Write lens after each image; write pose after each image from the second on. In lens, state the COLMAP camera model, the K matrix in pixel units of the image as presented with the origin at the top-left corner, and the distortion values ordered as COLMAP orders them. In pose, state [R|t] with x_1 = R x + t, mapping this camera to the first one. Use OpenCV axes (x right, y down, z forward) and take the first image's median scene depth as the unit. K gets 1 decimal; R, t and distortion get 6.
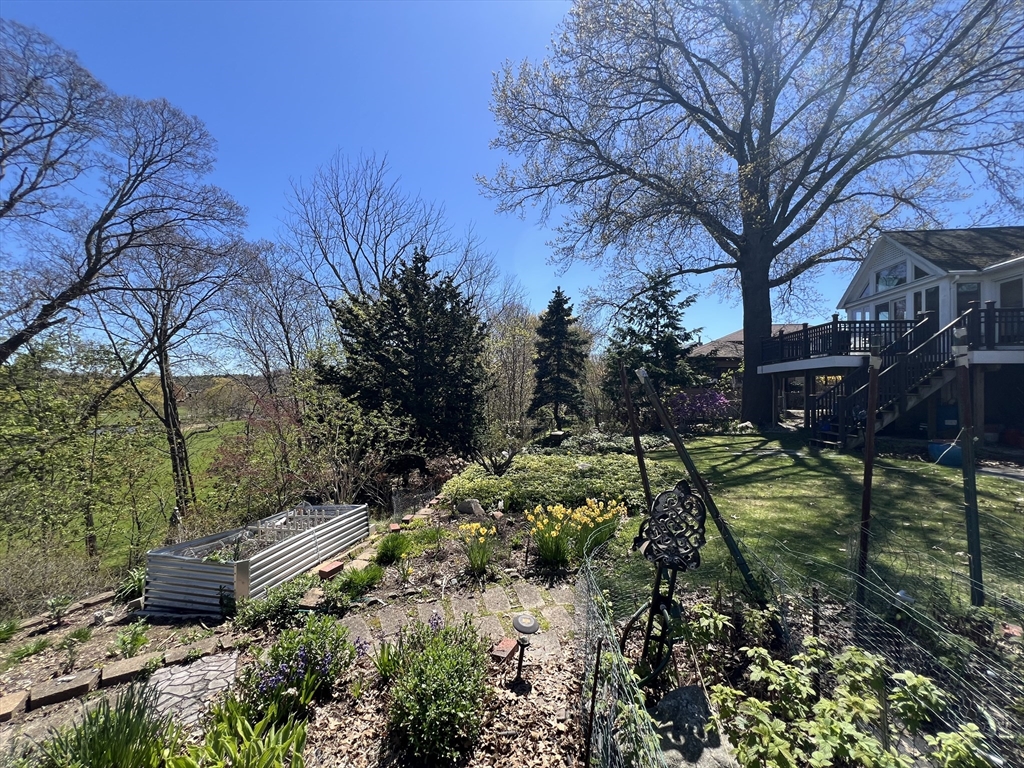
lens RADIAL K [[409.1, 0, 509.8], [0, 409.1, 383.0], [0, 0, 1]] dist [-0.001236, -0.000006]
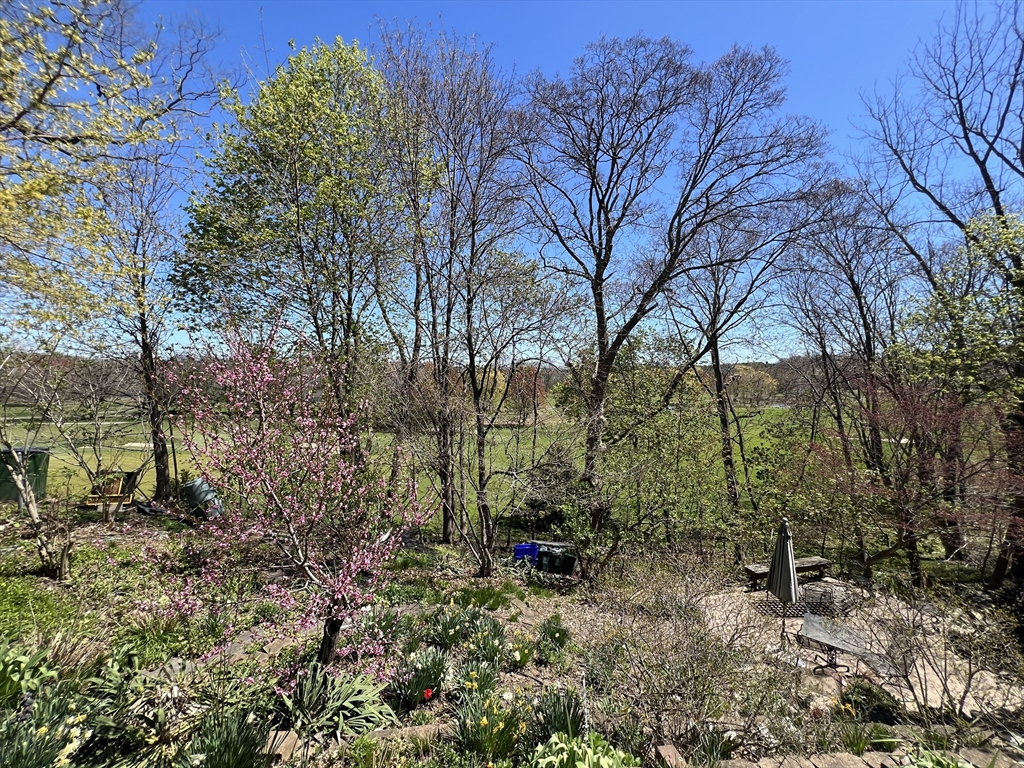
lens RADIAL K [[409.1, 0, 509.8], [0, 409.1, 383.0], [0, 0, 1]] dist [-0.001236, -0.000006]
pose [[0.433807, 0.009557, -0.900955, -0.289386], [0.011779, 0.999798, 0.016278, 0.033772], [0.900929, -0.017674, 0.433607, 0.175999]]
